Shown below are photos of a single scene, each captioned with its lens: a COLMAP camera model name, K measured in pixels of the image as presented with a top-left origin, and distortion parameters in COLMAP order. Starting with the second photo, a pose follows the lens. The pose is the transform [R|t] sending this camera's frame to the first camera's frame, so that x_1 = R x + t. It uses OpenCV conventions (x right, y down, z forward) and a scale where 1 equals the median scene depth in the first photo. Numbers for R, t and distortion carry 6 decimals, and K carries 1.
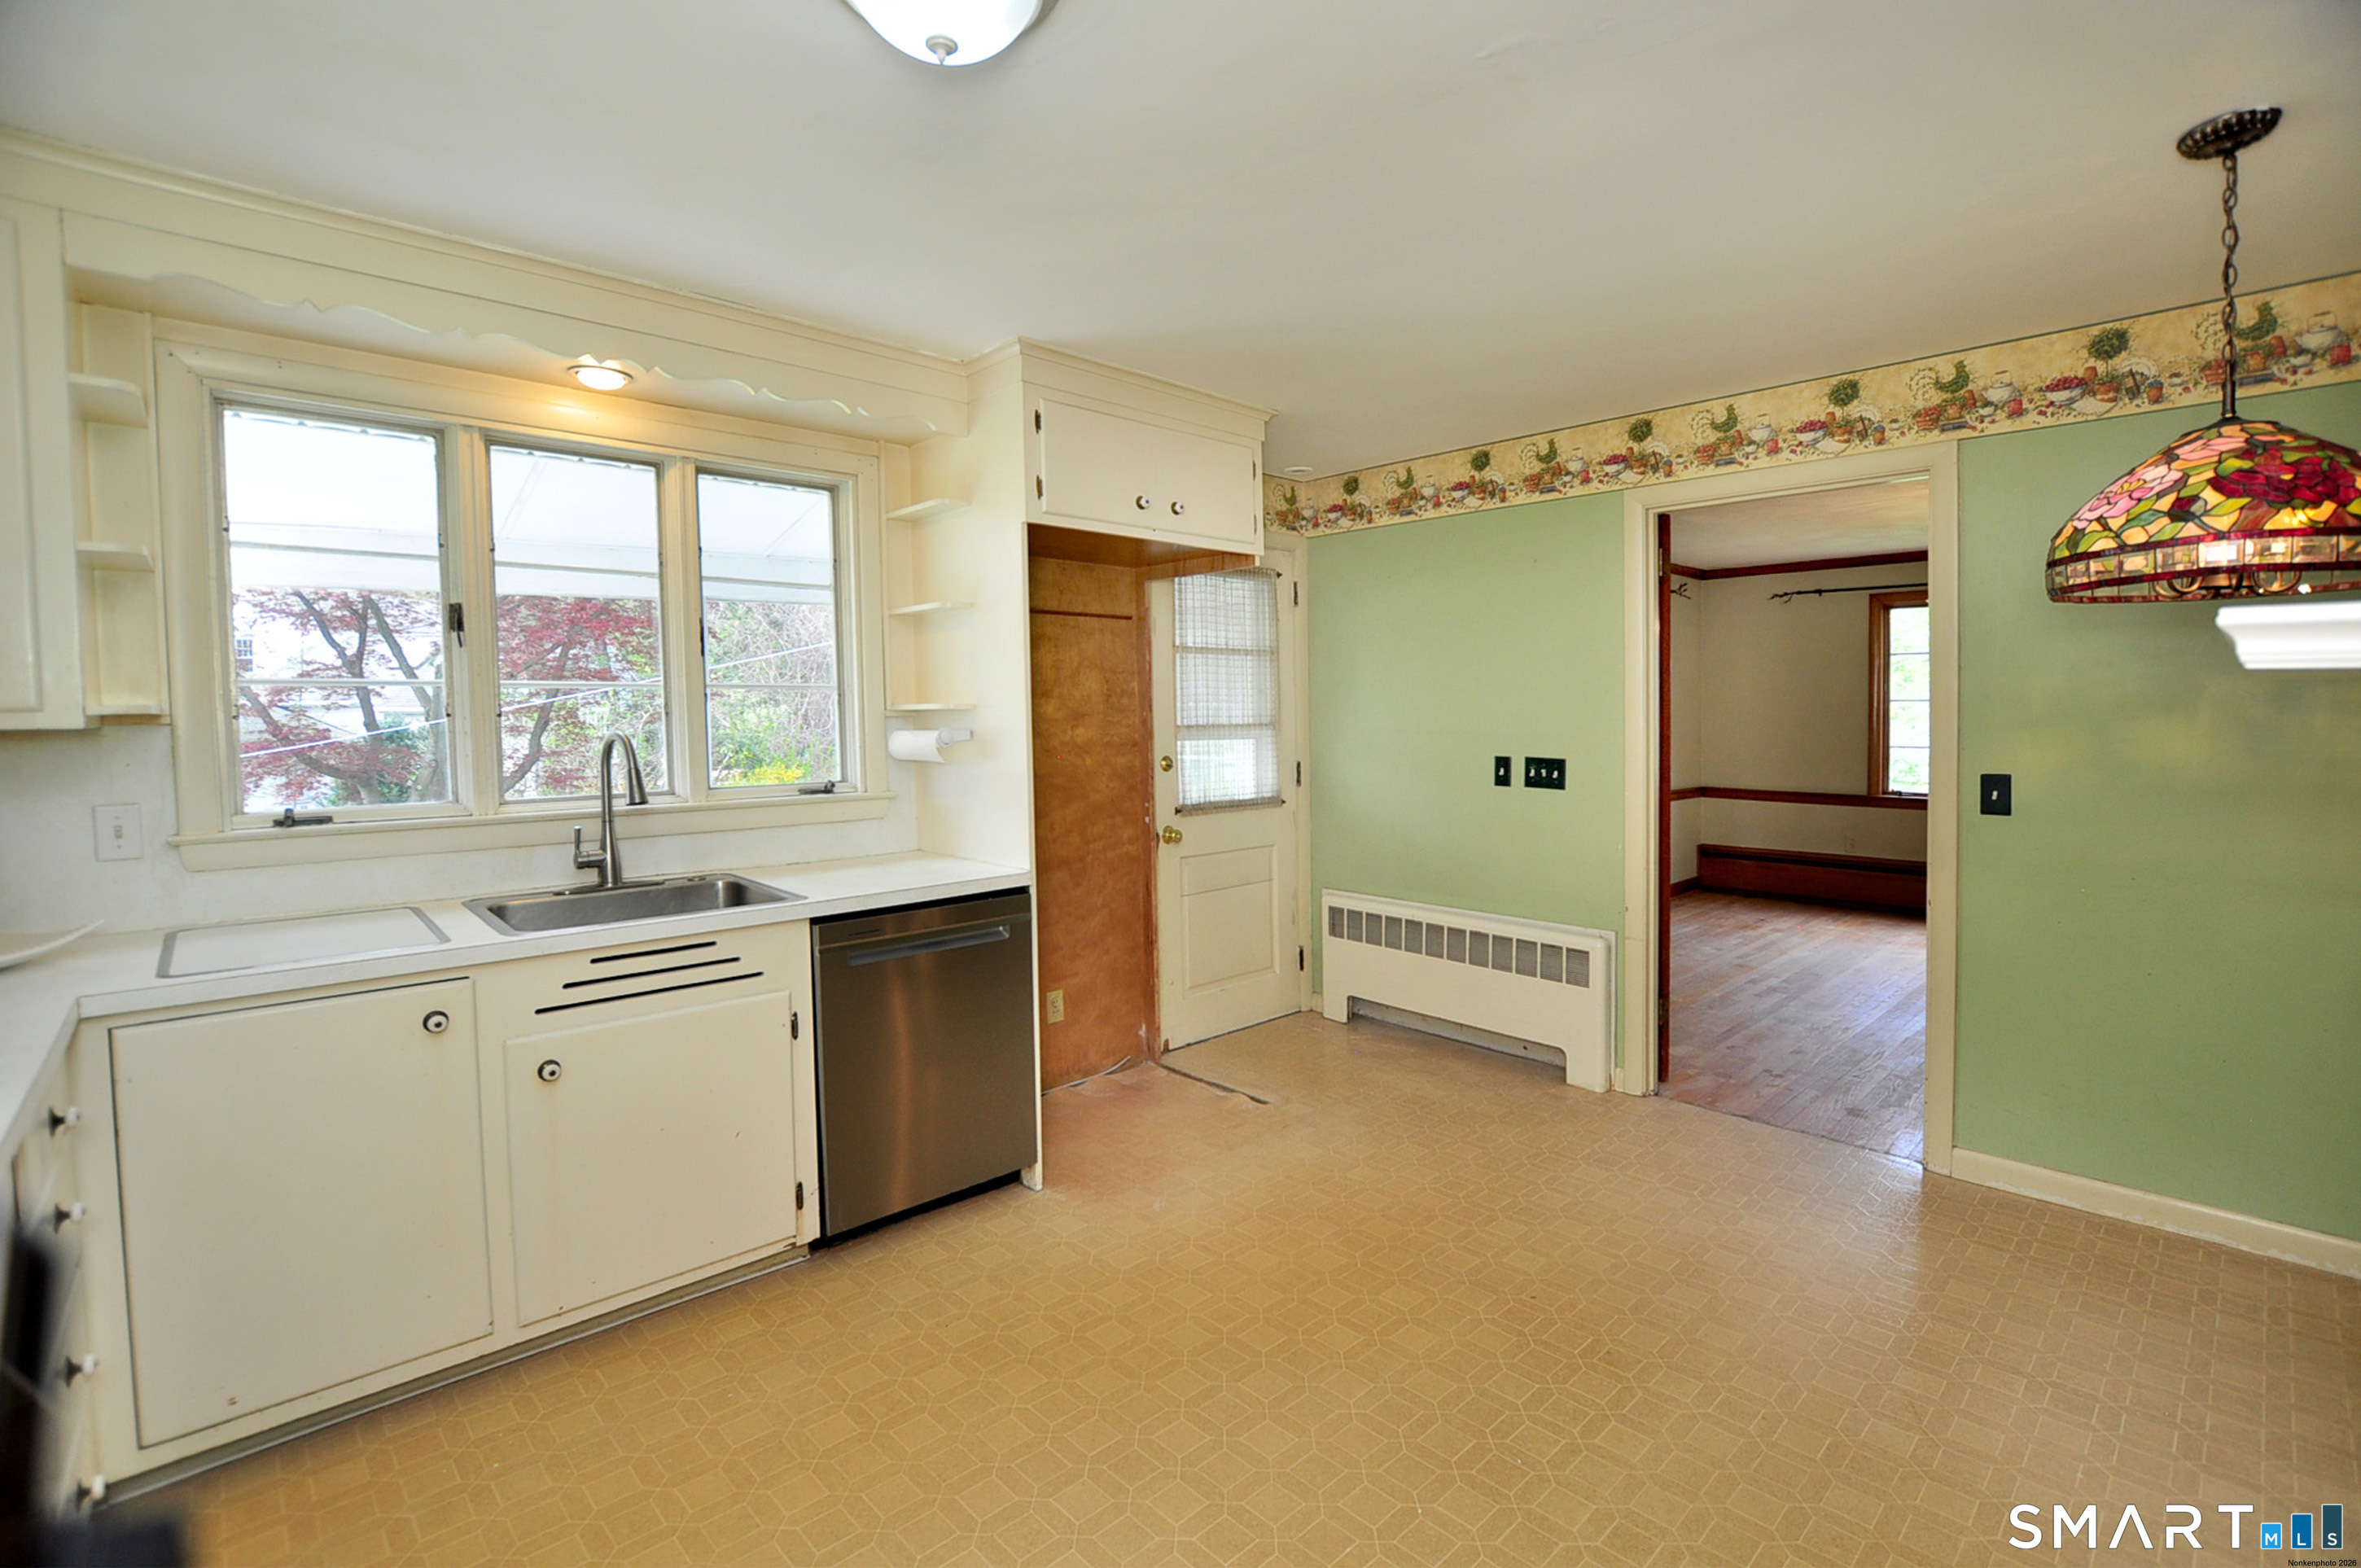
lens RADIAL K [[1042.4, 0, 1182.1], [0, 1042.4, 737.3], [0, 0, 1]] dist [-0.021604, 0.000821]
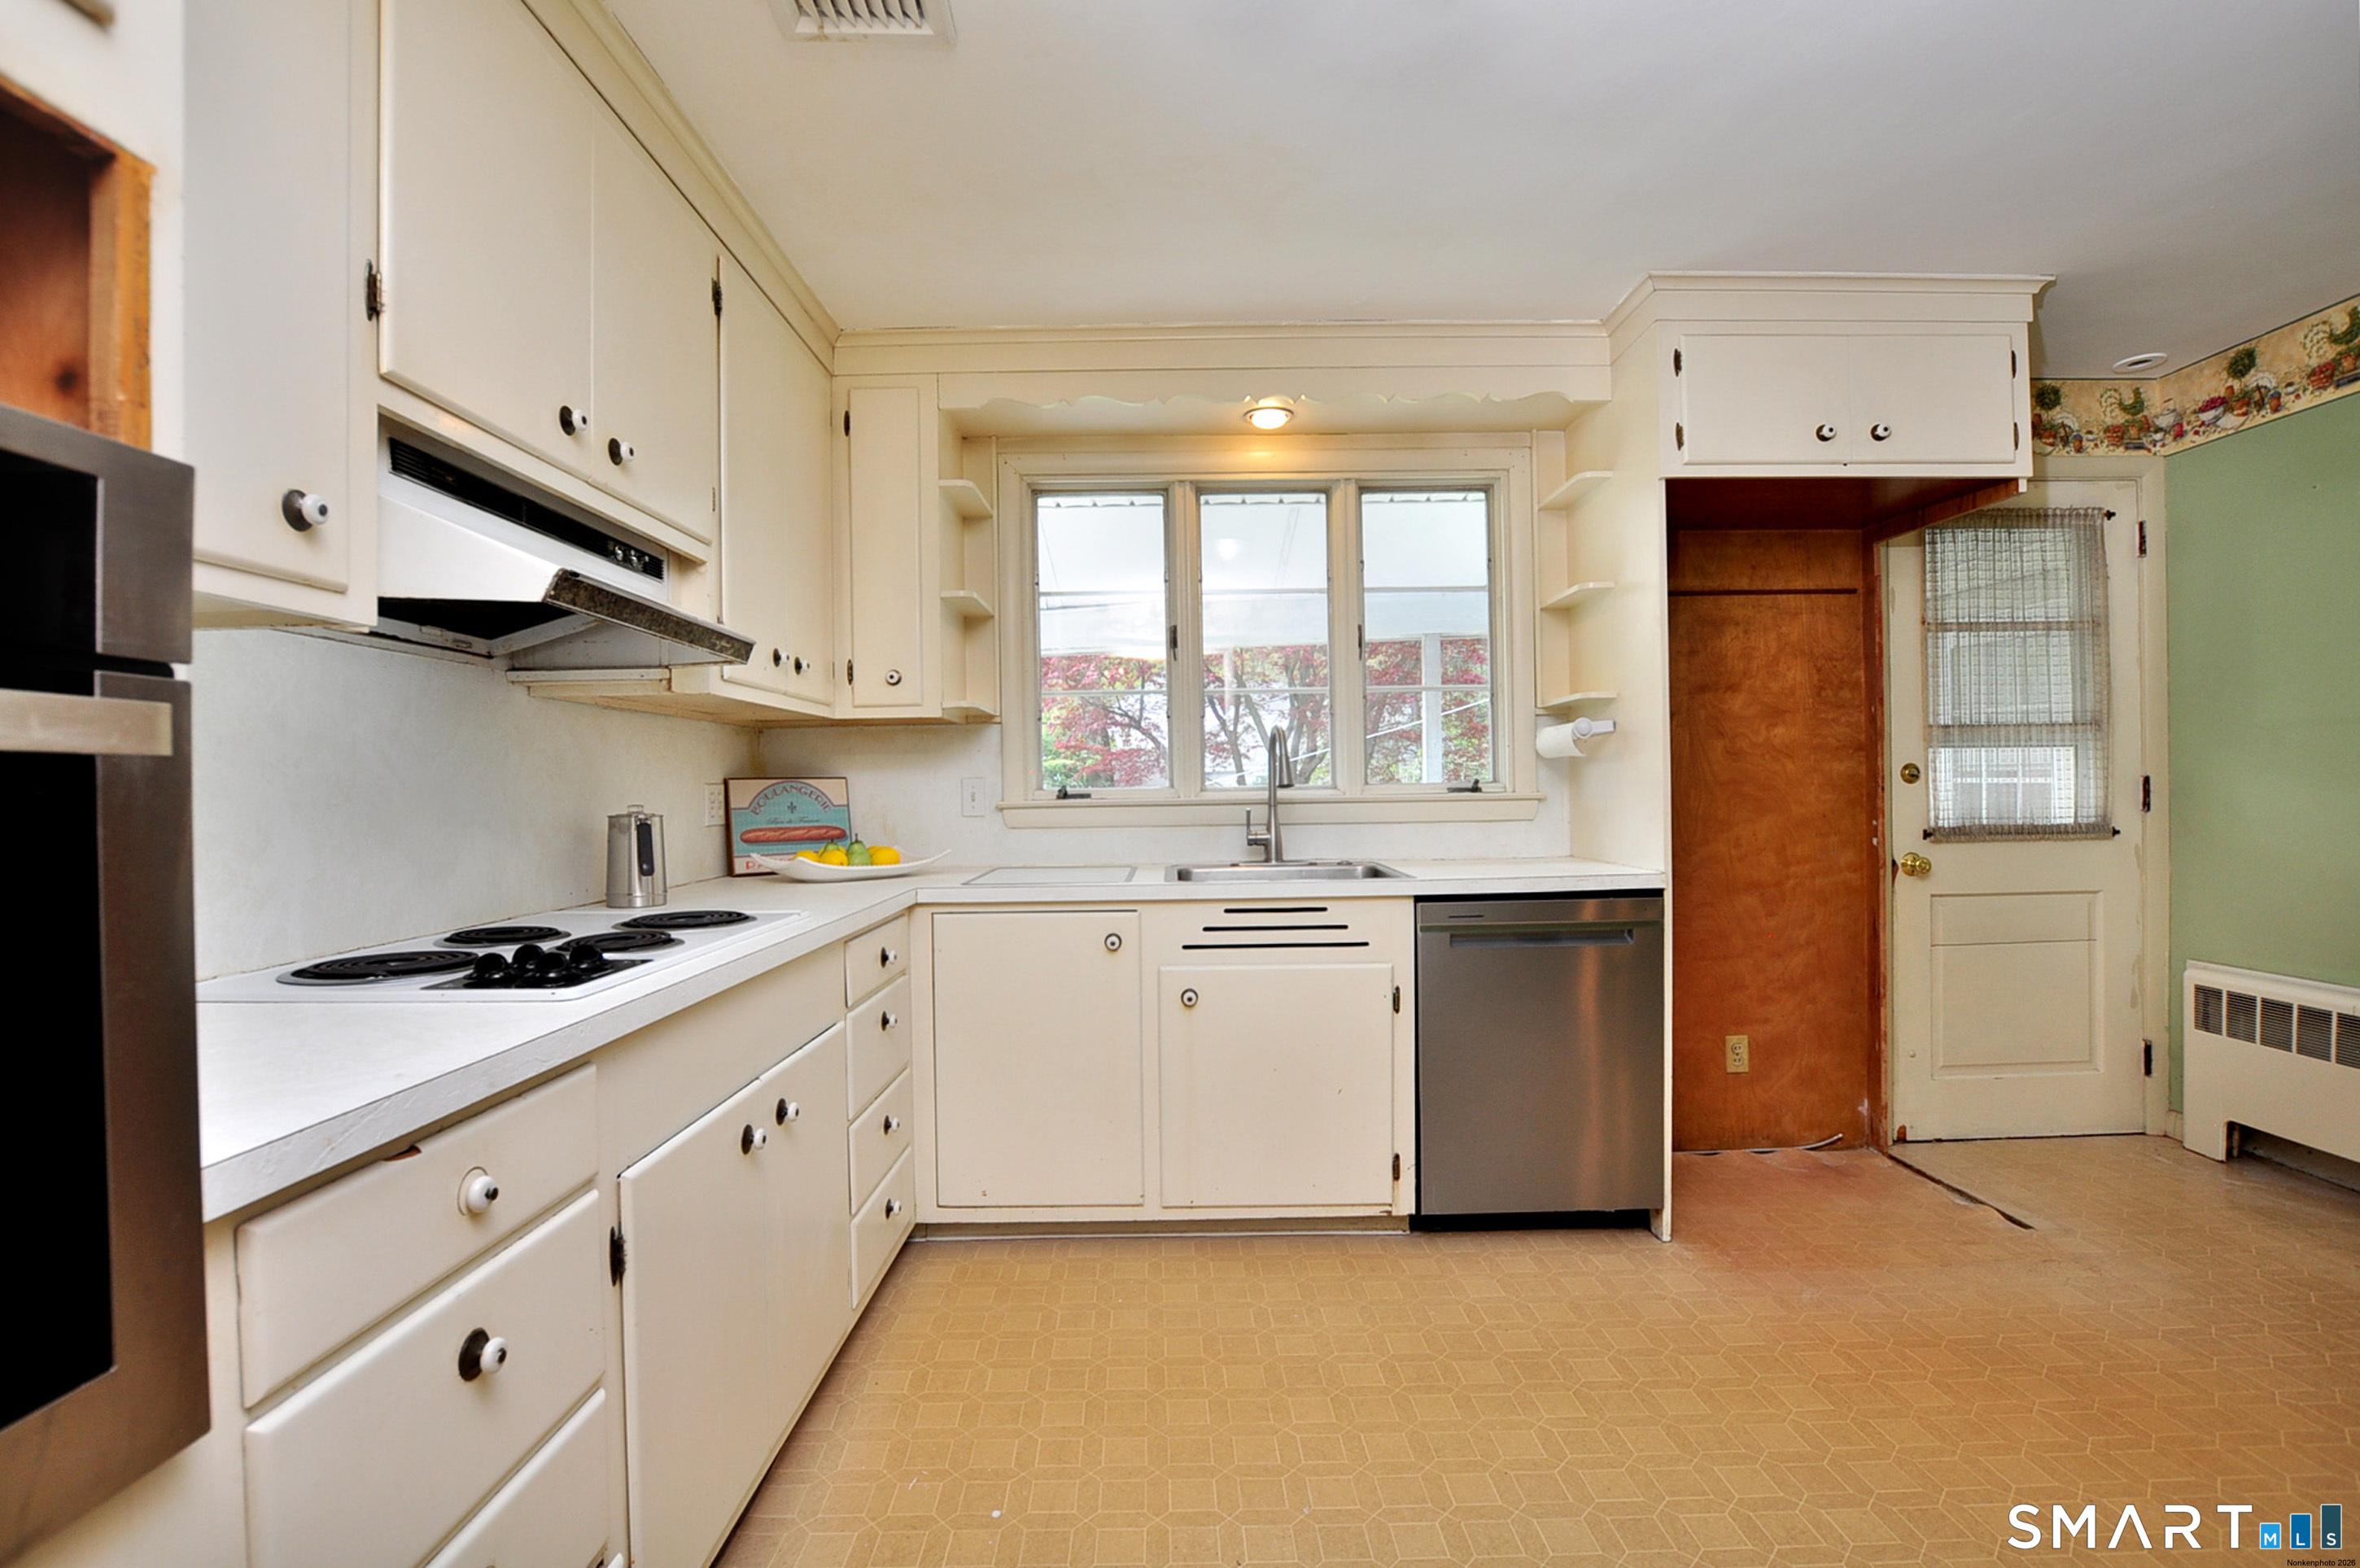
lens RADIAL K [[1073.2, 0, 1180.0], [0, 1073.2, 784.0], [0, 0, 1]] dist [-0.039632, 0.011367]
pose [[0.735905, 0.002746, -0.677079, 0.126078], [-0.017359, 0.999740, -0.014813, 0.058116], [0.676862, 0.022654, 0.735761, 0.050733]]
